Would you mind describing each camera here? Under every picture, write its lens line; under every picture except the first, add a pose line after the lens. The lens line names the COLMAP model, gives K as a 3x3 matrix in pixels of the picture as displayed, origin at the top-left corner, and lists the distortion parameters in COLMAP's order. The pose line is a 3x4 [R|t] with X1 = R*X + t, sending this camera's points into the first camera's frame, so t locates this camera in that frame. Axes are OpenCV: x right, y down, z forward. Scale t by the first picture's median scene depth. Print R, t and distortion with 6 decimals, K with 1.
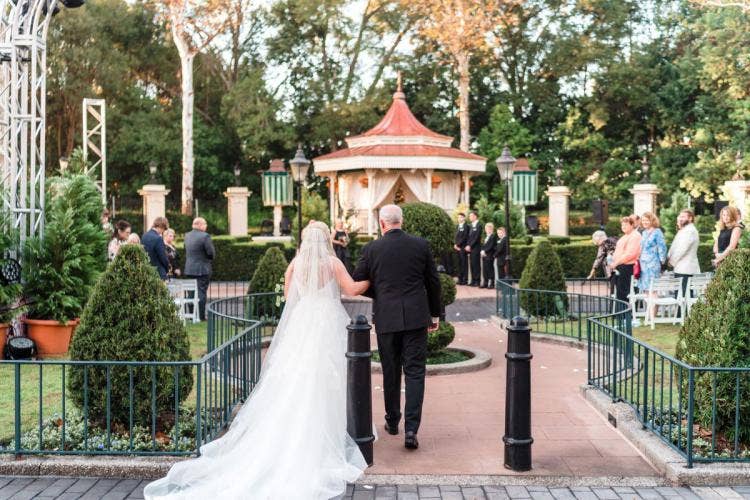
lens RADIAL K [[711.8, 0, 354.3], [0, 711.8, 261.9], [0, 0, 1]] dist [-0.003597, 0.001424]
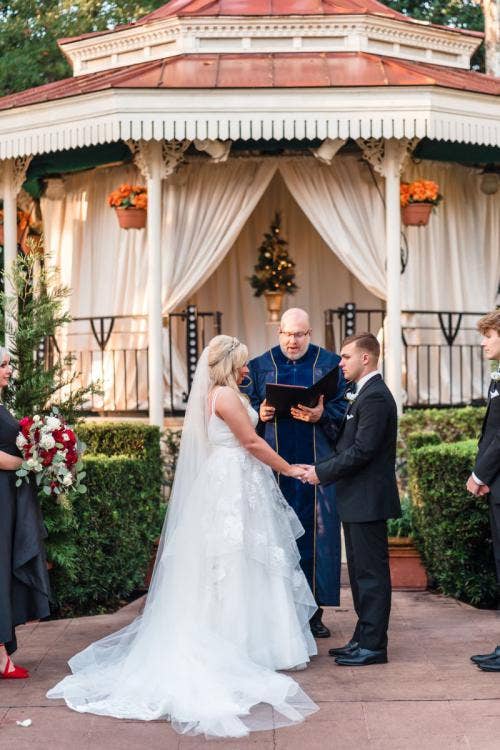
lens RADIAL K [[1767.6, 0, 250.0], [0, 1767.6, 375.0], [0, 0, 1]] dist [0.002992, -0.095051]
pose [[0.998870, -0.014613, 0.045234, 0.026736], [0.017213, 0.998190, -0.057619, -0.016863], [-0.044311, 0.058333, 0.997313, 0.390283]]
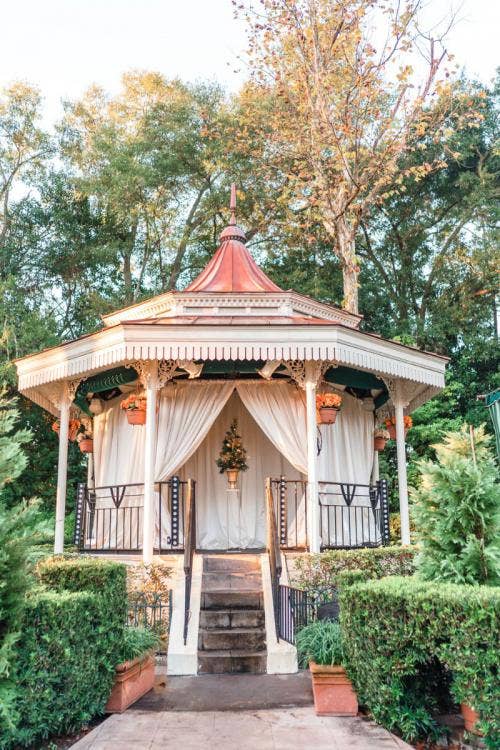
lens RADIAL K [[734.7, 0, 250.0], [0, 734.7, 375.0], [0, 0, 1]] dist [0.000941, -0.010770]
pose [[0.997625, 0.003244, 0.068807, 0.046360], [0.015277, 0.963592, -0.266941, -0.025751], [-0.067168, 0.267359, 0.961253, 0.621889]]
